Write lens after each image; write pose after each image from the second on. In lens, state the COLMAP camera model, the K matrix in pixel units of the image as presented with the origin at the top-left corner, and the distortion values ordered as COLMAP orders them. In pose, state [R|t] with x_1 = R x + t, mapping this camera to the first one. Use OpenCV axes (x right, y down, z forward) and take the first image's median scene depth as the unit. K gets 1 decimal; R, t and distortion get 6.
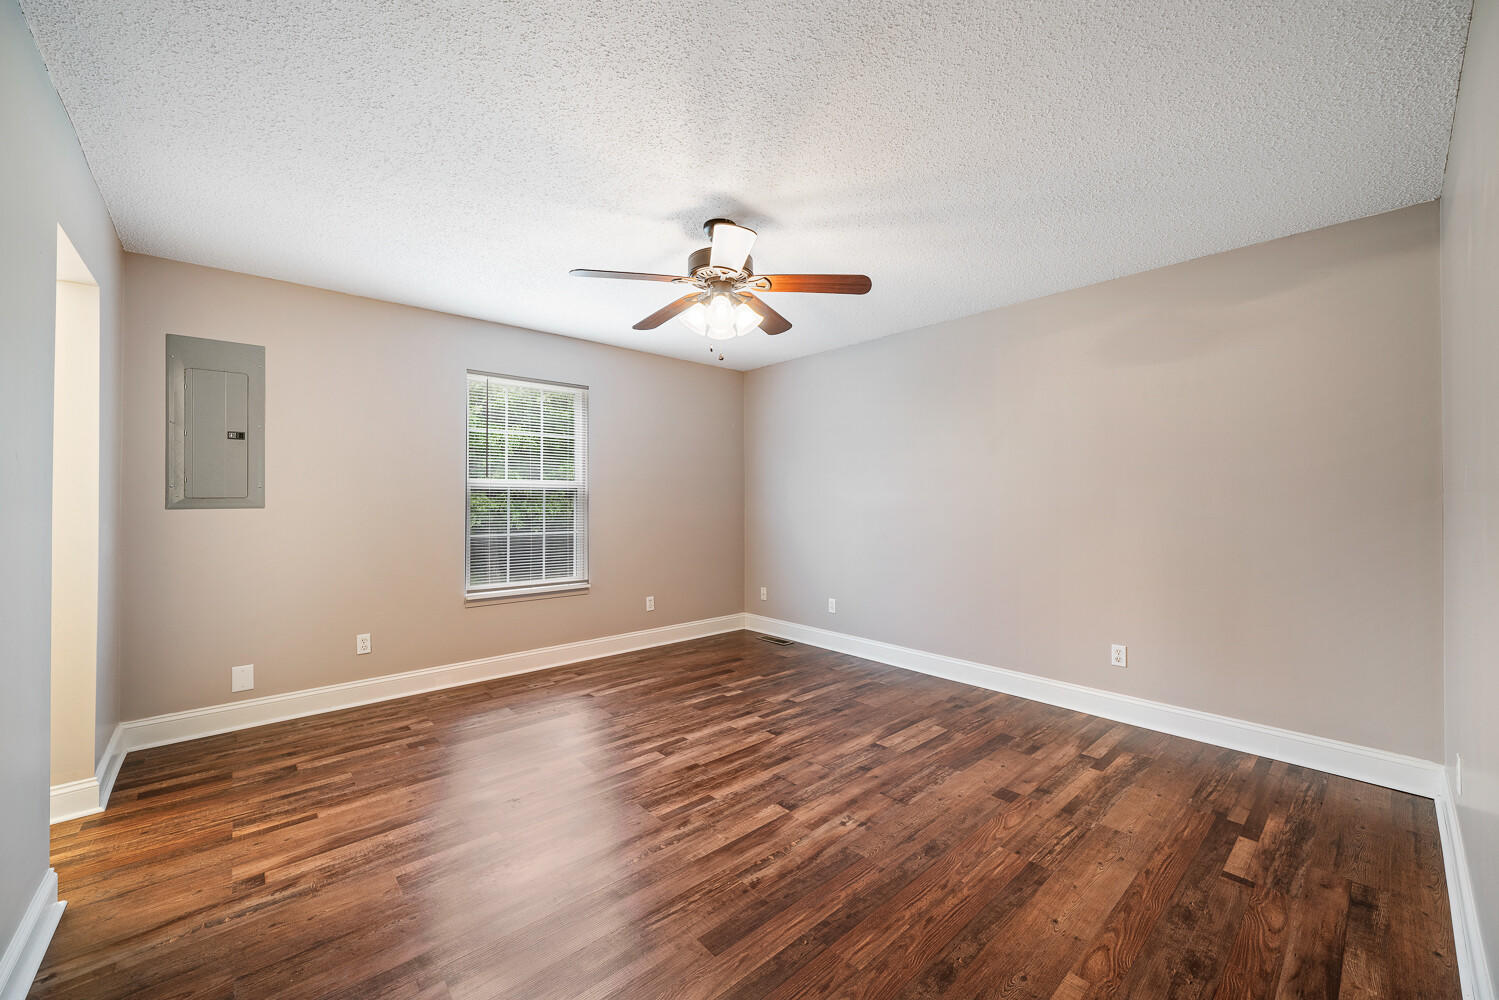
lens RADIAL K [[580.8, 0, 745.3], [0, 580.8, 500.0], [0, 0, 1]] dist [-0.000901, -0.000062]
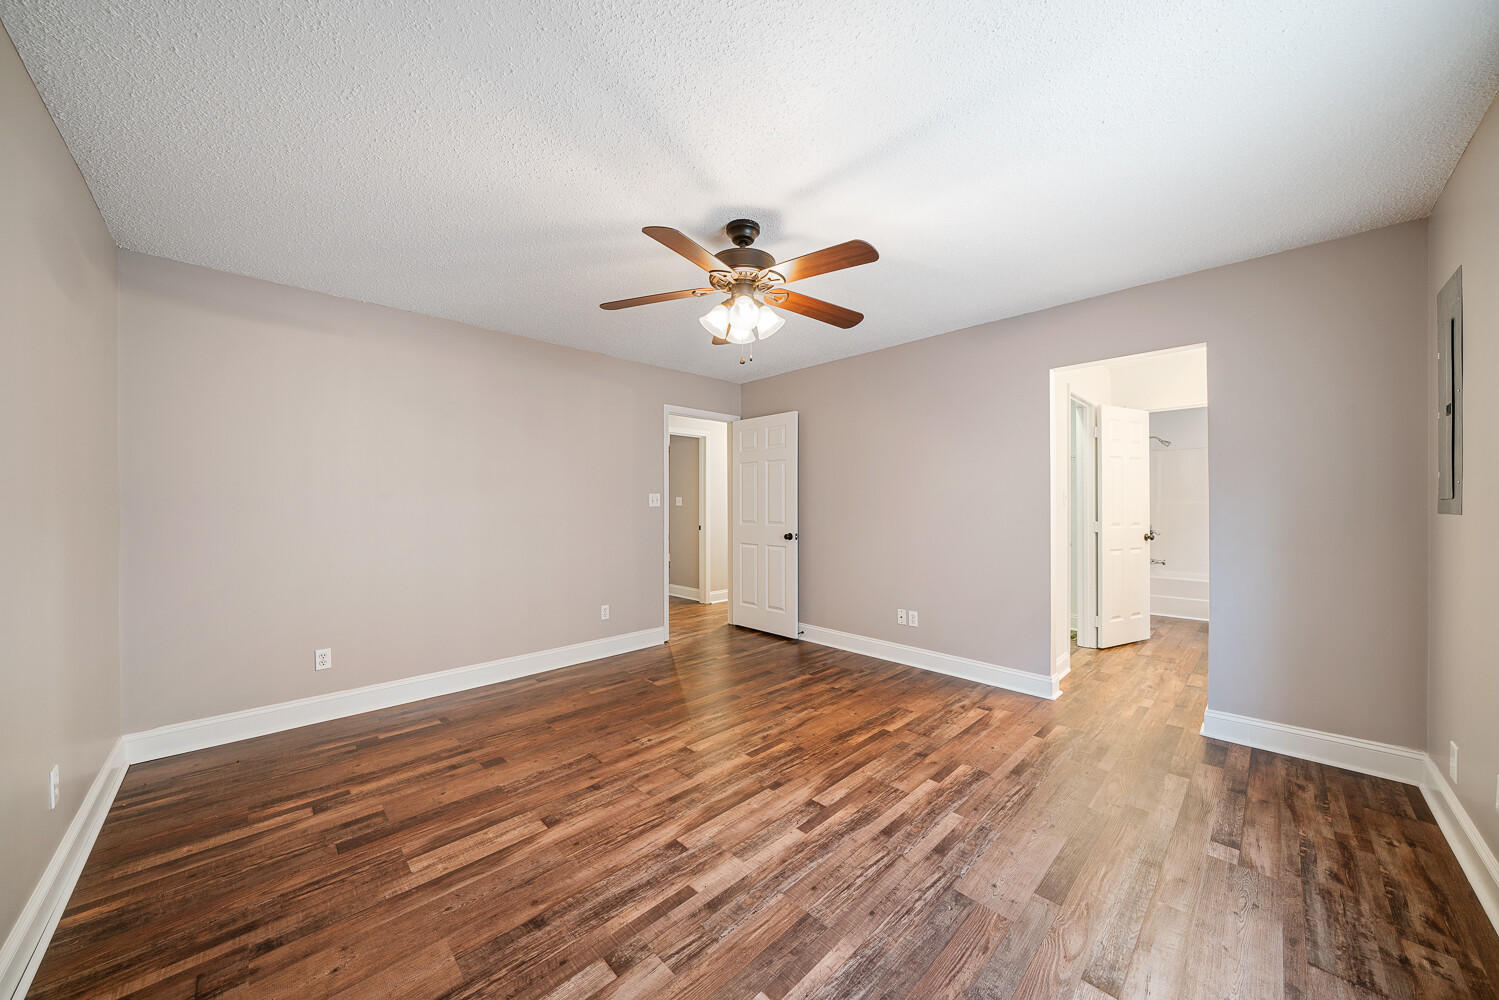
lens RADIAL K [[512.7, 0, 741.6], [0, 512.7, 503.0], [0, 0, 1]] dist [-0.003893, -0.000055]
pose [[-0.999326, 0.005072, -0.036357, -0.006433], [0.005082, 0.999987, -0.000179, -0.002923], [0.036355, -0.000364, -0.999339, 1.725080]]
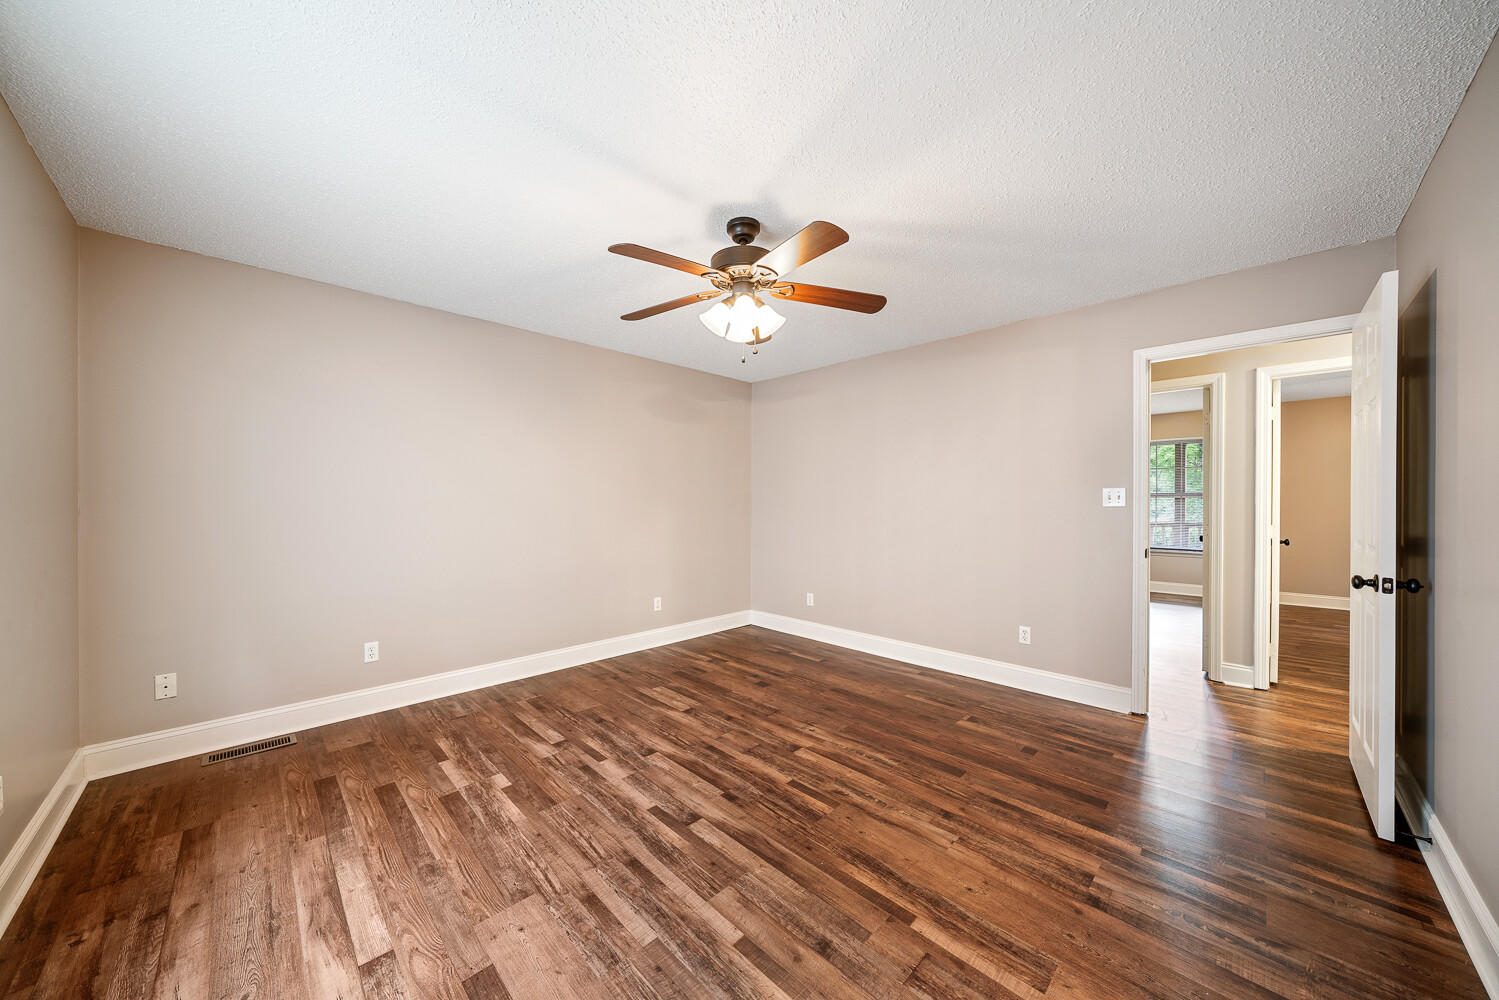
lens RADIAL K [[512.7, 0, 741.6], [0, 512.7, 503.0], [0, 0, 1]] dist [-0.003893, -0.000055]
pose [[-0.049001, 0.001341, 0.998798, -0.841724], [0.001068, 0.999999, -0.001290, -0.000975], [-0.998798, 0.001004, -0.049002, 0.958313]]
